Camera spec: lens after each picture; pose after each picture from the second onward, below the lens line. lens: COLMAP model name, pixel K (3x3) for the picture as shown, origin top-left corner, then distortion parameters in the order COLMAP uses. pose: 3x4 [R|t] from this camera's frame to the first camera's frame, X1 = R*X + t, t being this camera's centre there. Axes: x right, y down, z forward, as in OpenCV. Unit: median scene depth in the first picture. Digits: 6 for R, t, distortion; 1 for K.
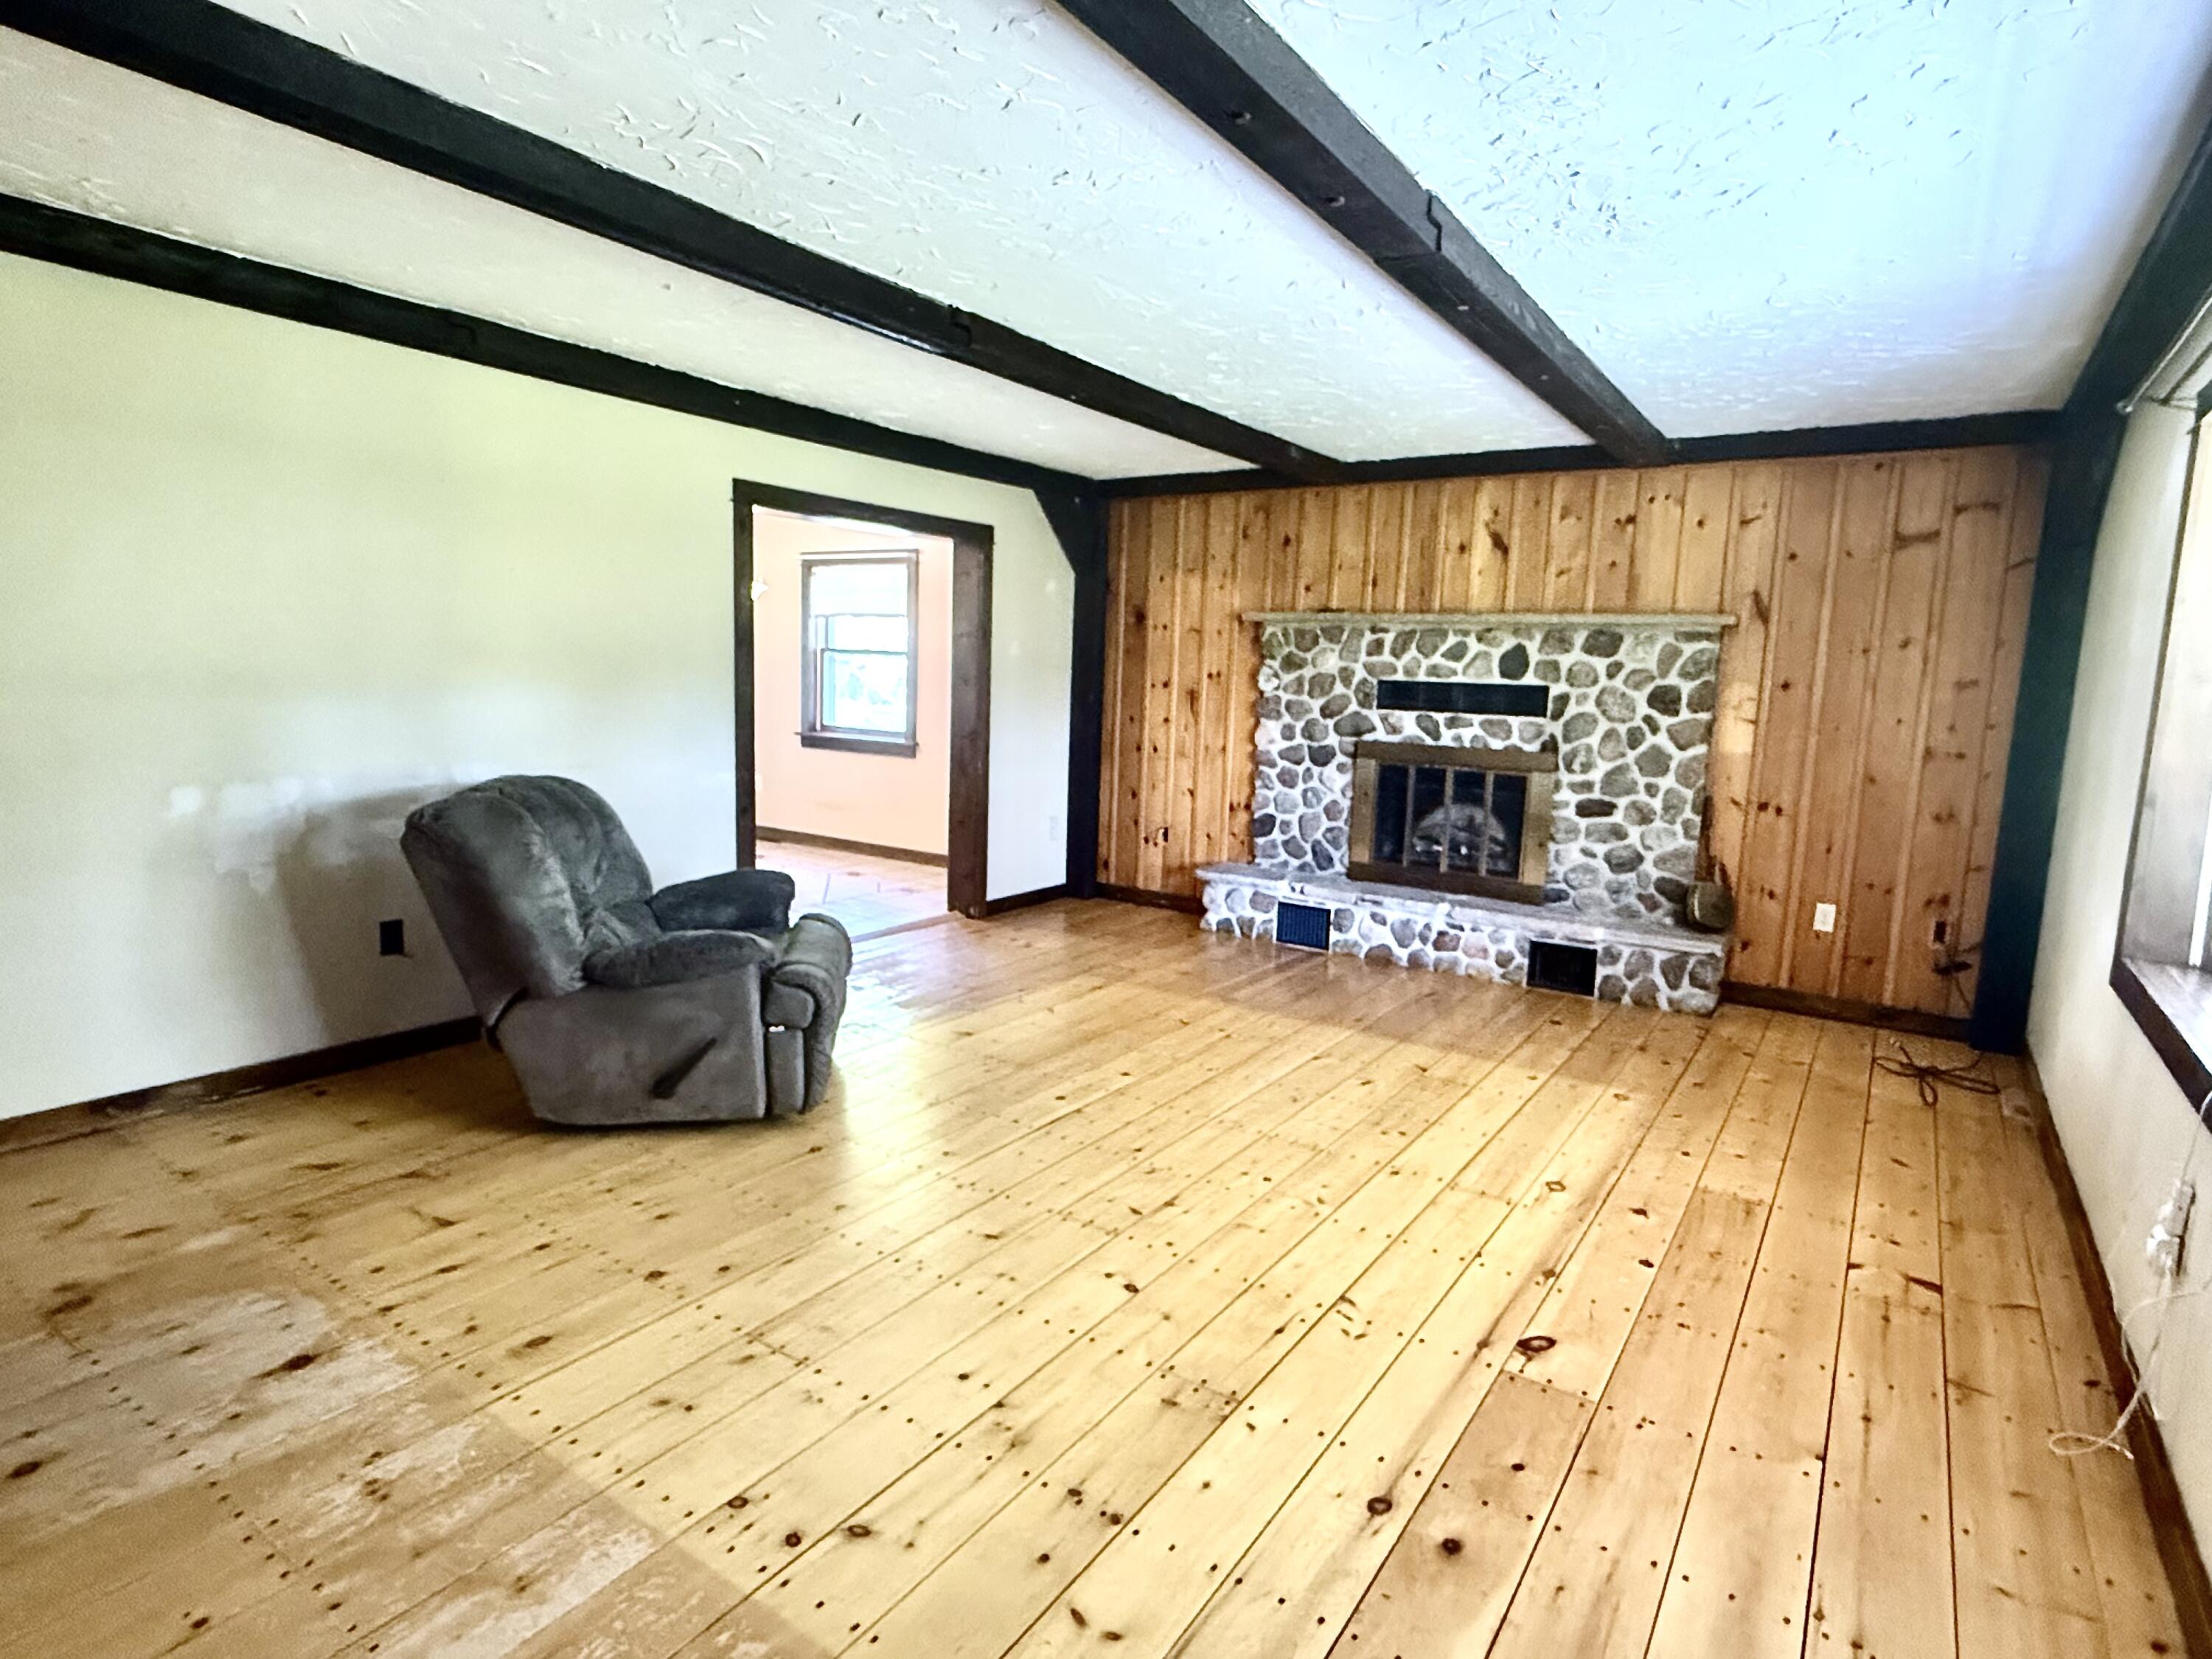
lens RADIAL K [[1183.8, 0, 1106.0], [0, 1183.8, 829.5], [0, 0, 1]] dist [-0.000429, -0.000792]
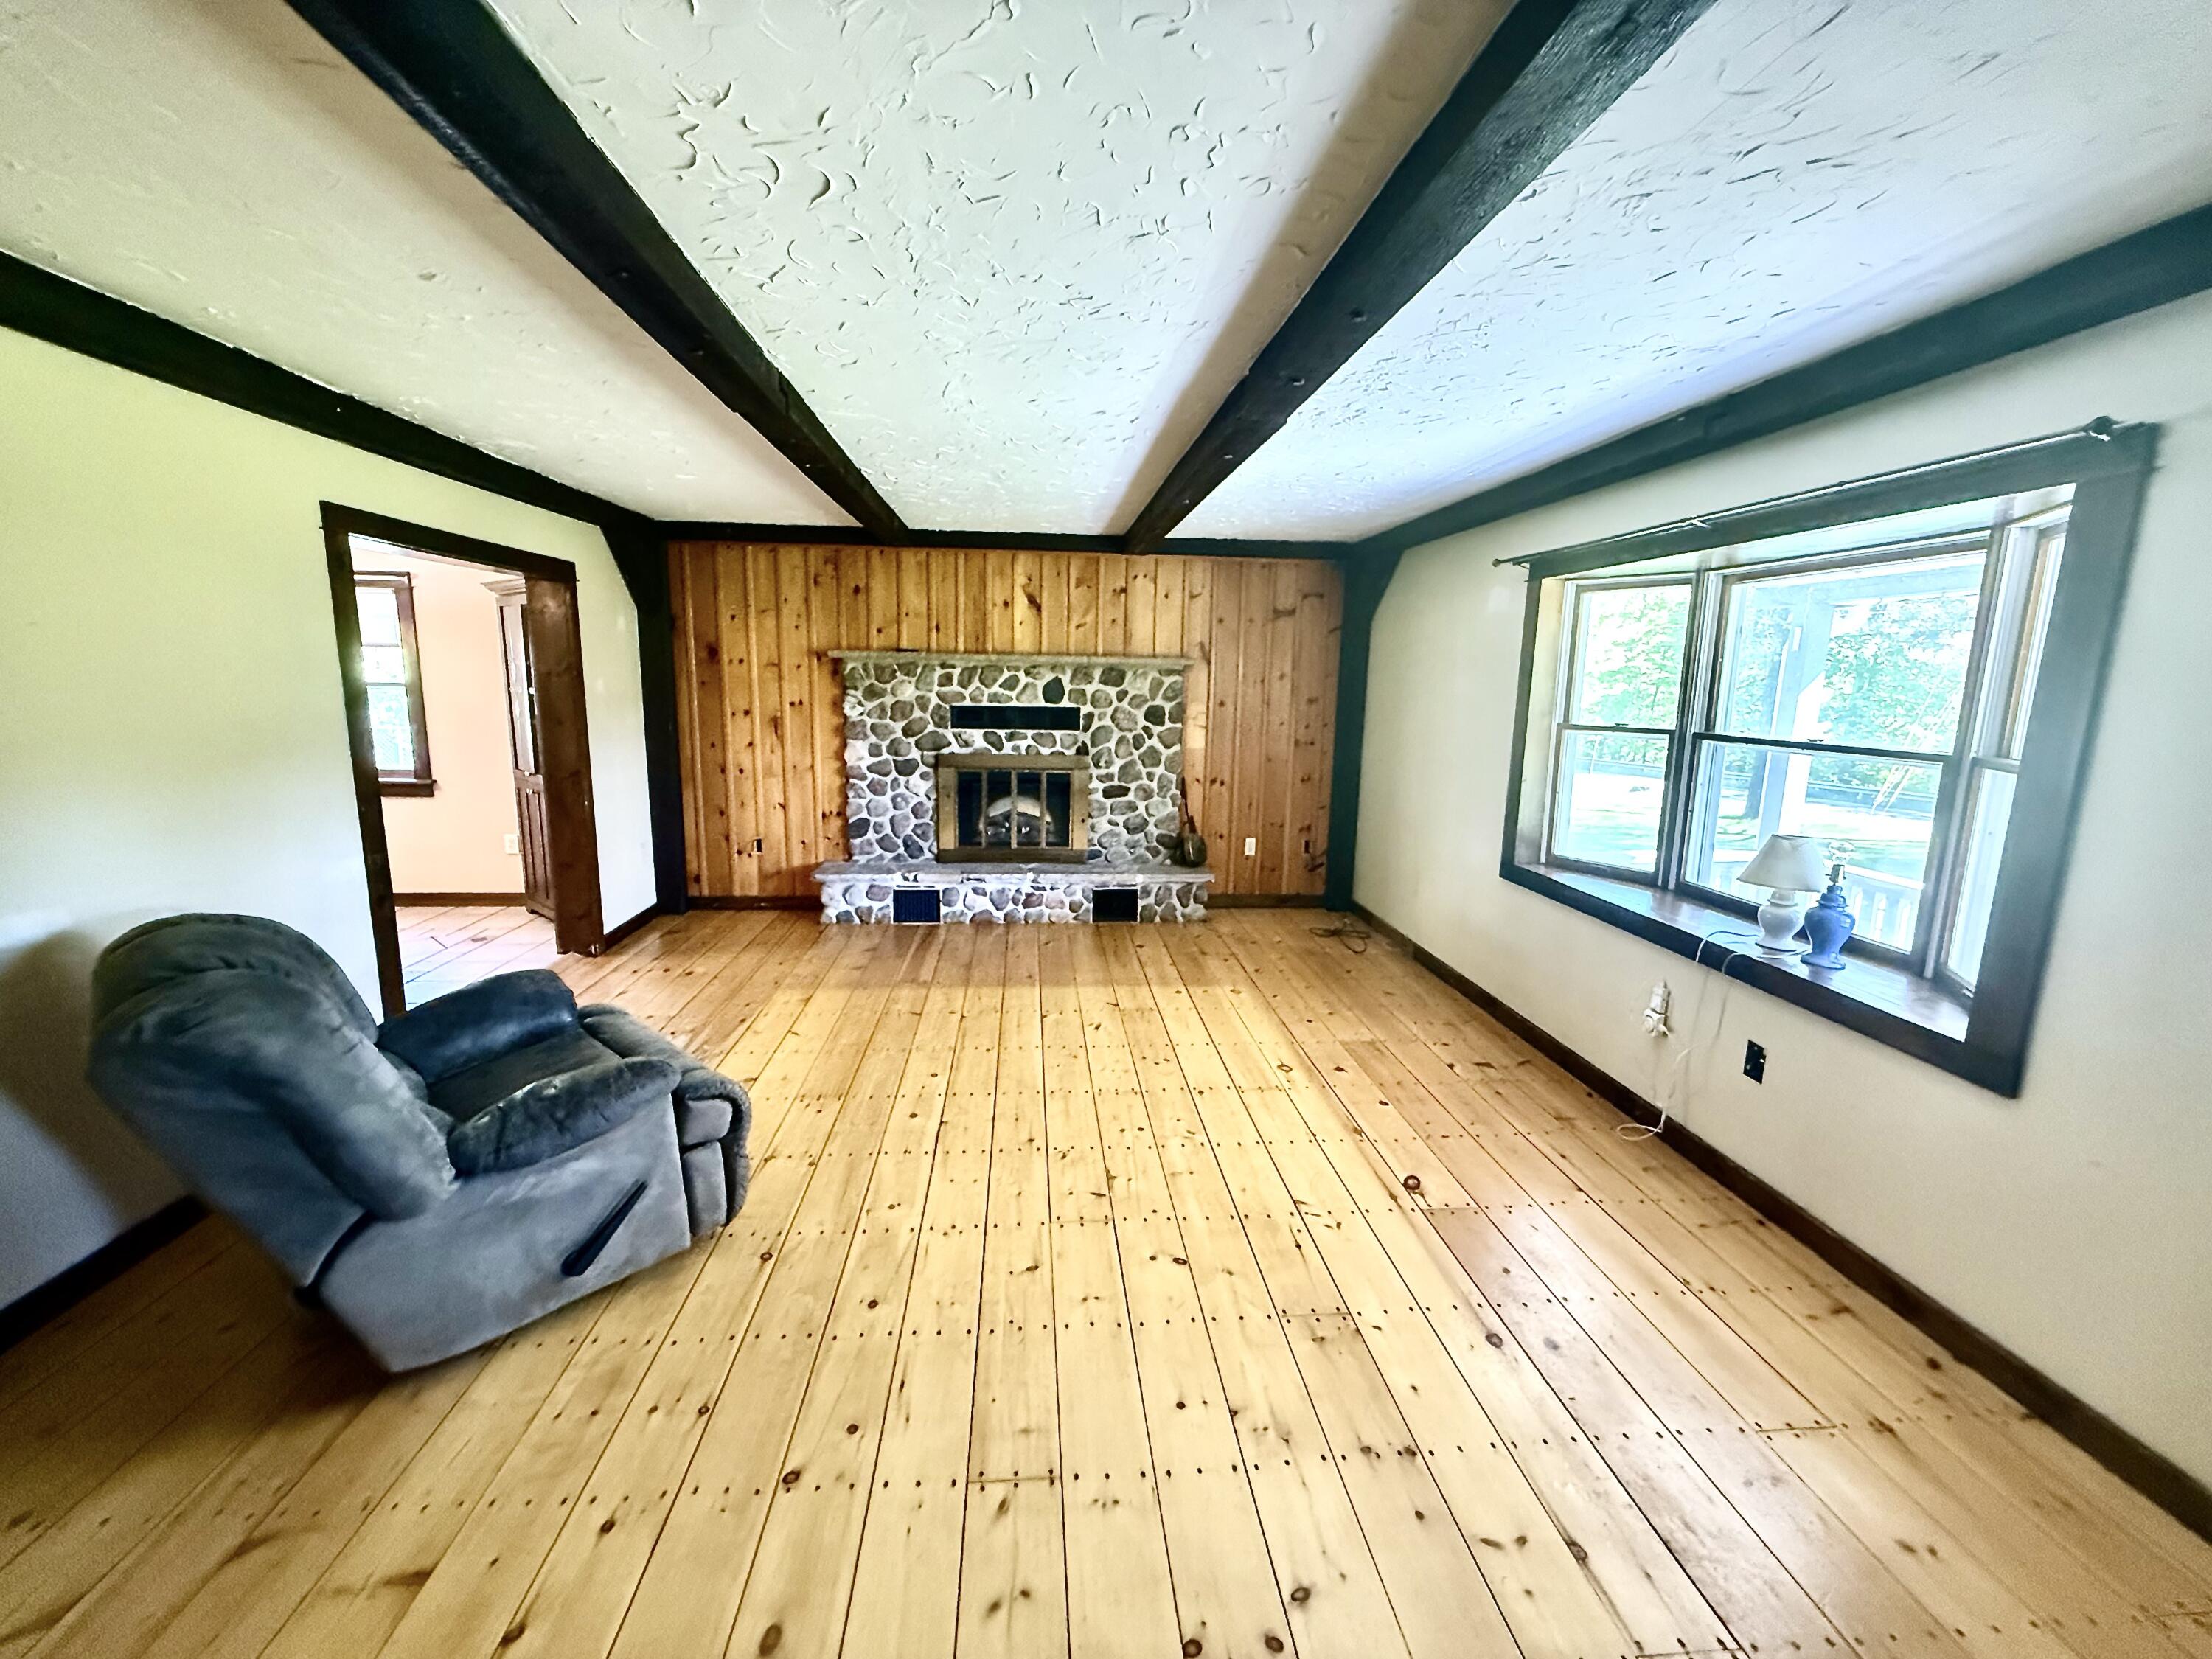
lens RADIAL K [[882.3, 0, 1106.0], [0, 882.3, 829.5], [0, 0, 1]] dist [0.000863, -0.000073]
pose [[0.776915, -0.127459, 0.616569, -0.260866], [0.092627, 0.991777, 0.088308, -0.067549], [-0.622754, -0.011497, 0.782333, 0.165167]]
